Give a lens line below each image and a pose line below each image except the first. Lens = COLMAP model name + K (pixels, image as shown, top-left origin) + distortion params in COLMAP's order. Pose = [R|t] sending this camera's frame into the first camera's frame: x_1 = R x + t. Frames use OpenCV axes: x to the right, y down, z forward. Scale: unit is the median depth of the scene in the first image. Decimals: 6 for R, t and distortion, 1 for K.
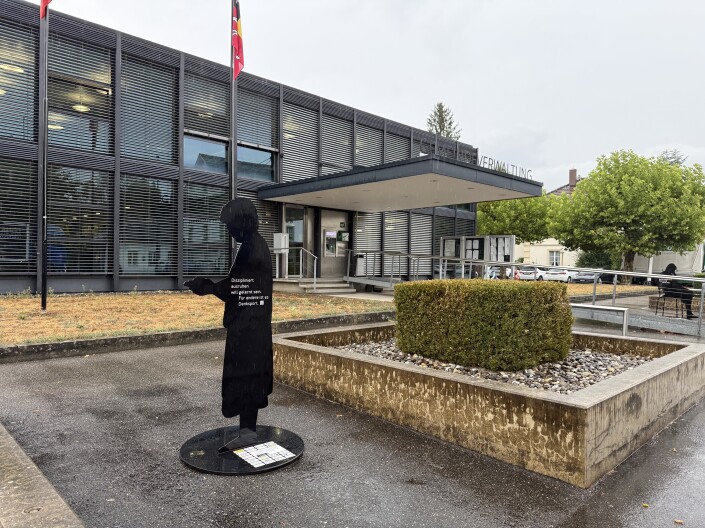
lens RADIAL K [[495.0, 0, 352.5], [0, 495.0, 264.0], [0, 0, 1]] dist [0.006710, -0.002985]
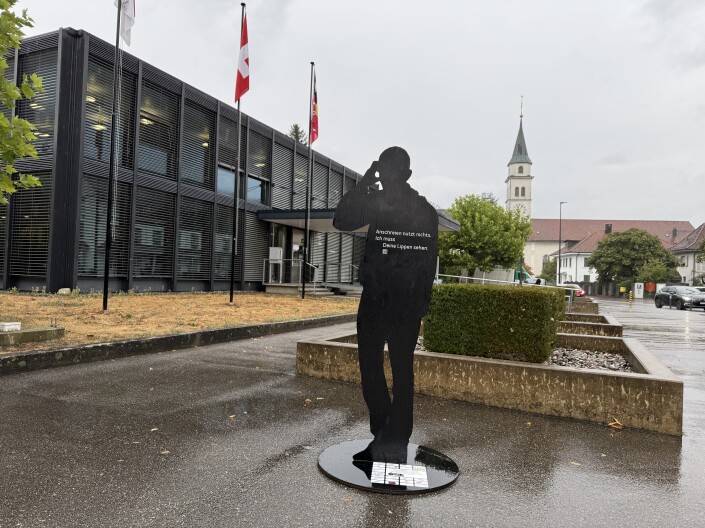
lens RADIAL K [[495.0, 0, 352.5], [0, 495.0, 264.0], [0, 0, 1]] dist [0.006710, -0.002985]
pose [[0.930213, 0.033775, 0.365462, -0.303795], [-0.028411, 0.999395, -0.020047, 0.000045], [-0.365918, 0.008265, 0.930610, -0.179217]]
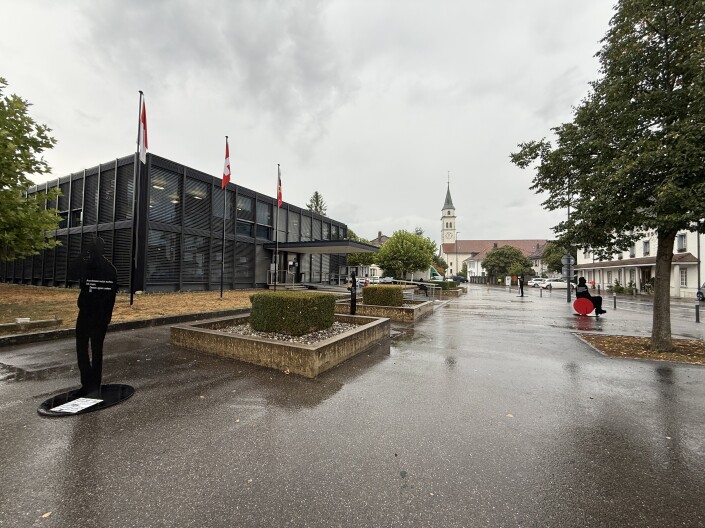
lens RADIAL K [[280.7, 0, 354.9], [0, 280.7, 258.3], [0, 0, 1]] dist [-0.006676, -0.000031]
pose [[0.938432, 0.025685, 0.344507, -0.173783], [-0.008118, 0.998597, -0.052337, -0.015908], [-0.345368, 0.046318, 0.937324, -0.244678]]
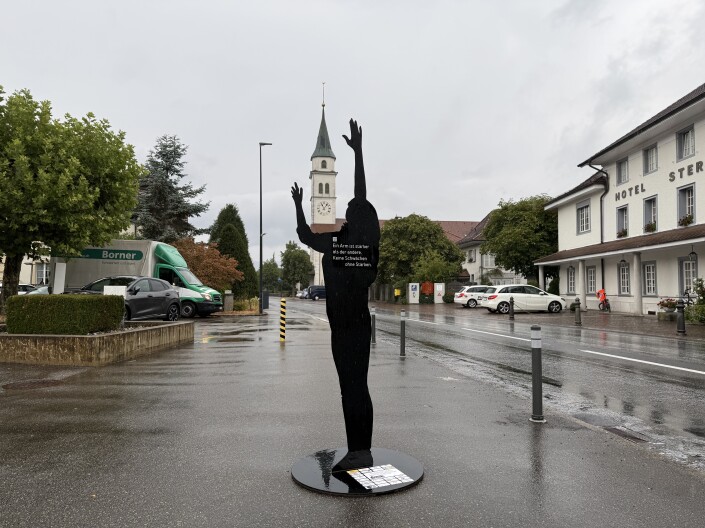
lens RADIAL K [[495.0, 0, 352.5], [0, 495.0, 264.0], [0, 0, 1]] dist [0.006710, -0.002985]
pose [[0.766892, 0.023755, 0.641336, 0.607845], [0.003672, 0.999136, -0.041399, 0.008708], [-0.641765, 0.034104, 0.766142, 0.357029]]
